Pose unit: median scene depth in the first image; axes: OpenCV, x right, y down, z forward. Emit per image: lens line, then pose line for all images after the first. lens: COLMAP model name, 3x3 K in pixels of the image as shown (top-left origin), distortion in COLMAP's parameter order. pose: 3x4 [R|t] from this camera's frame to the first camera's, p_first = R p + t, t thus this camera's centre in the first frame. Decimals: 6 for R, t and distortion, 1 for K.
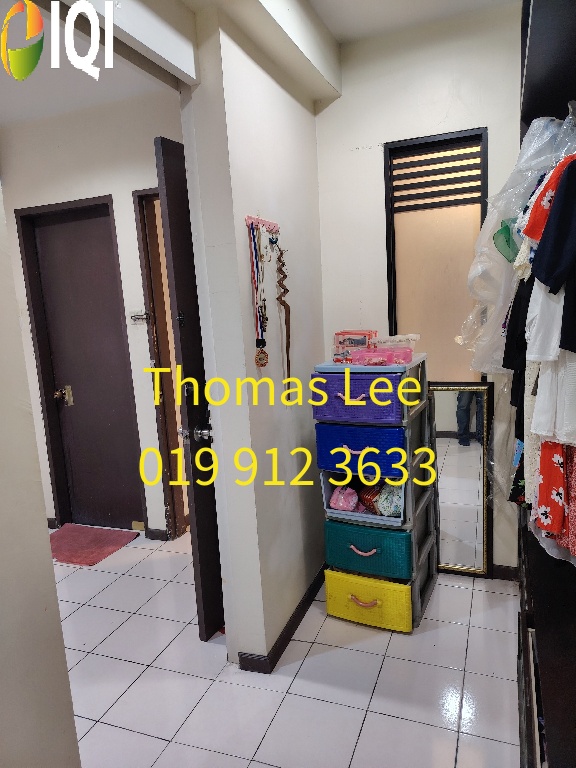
lens RADIAL K [[533.4, 0, 288.0], [0, 533.4, 384.0], [0, 0, 1]] dist [0.107264, -0.127424]
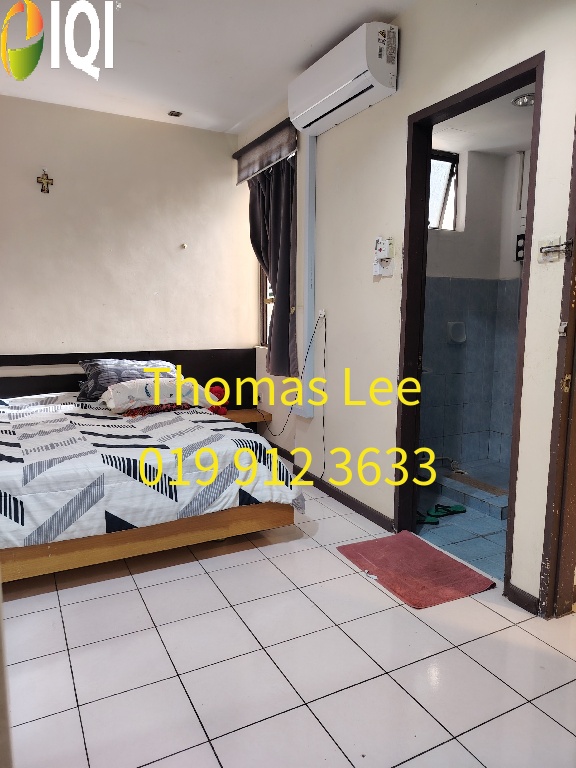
lens RADIAL K [[533.4, 0, 288.0], [0, 533.4, 384.0], [0, 0, 1]] dist [0.076150, -0.128547]
pose [[0.752272, 0.154844, -0.640399, -0.083740], [-0.153579, 0.986427, 0.058103, 0.036339], [0.640703, 0.054643, 0.765842, 0.329451]]
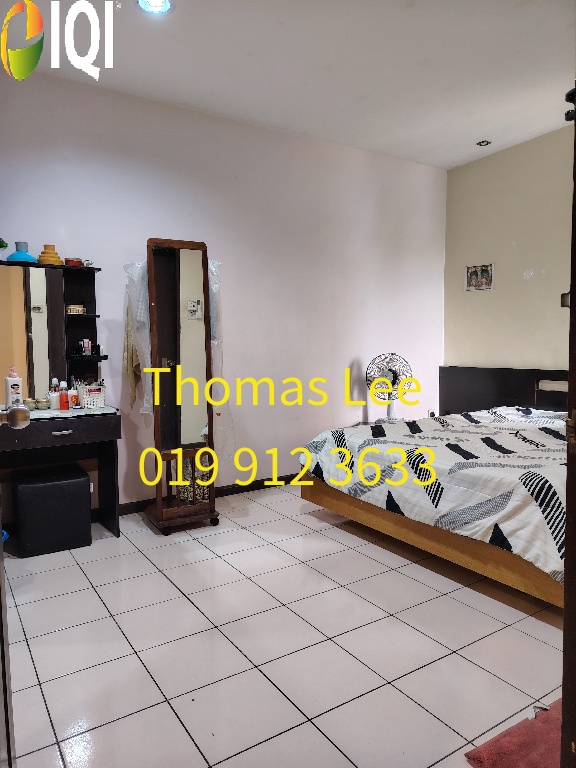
lens RADIAL K [[533.4, 0, 288.0], [0, 533.4, 384.0], [0, 0, 1]] dist [0.107264, -0.127424]
pose [[-0.574969, 0.128876, -0.807961, 0.045948], [-0.078754, 0.974214, 0.211438, -0.043179], [0.814376, 0.185200, -0.549994, 0.989633]]
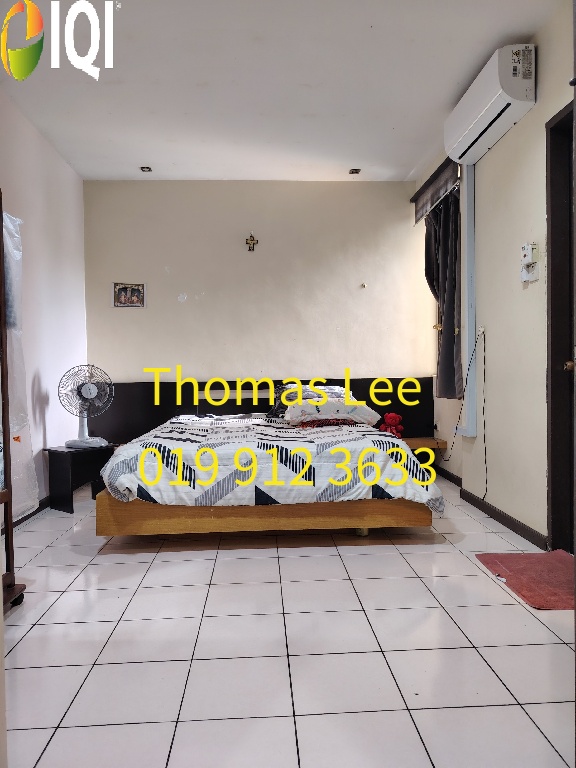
lens RADIAL K [[533.4, 0, 288.0], [0, 533.4, 384.0], [0, 0, 1]] dist [0.107264, -0.127424]
pose [[0.413873, 0.070775, -0.907579, 0.080484], [-0.151250, 0.988462, 0.008110, 0.100584], [0.897682, 0.133915, 0.419803, 0.391137]]
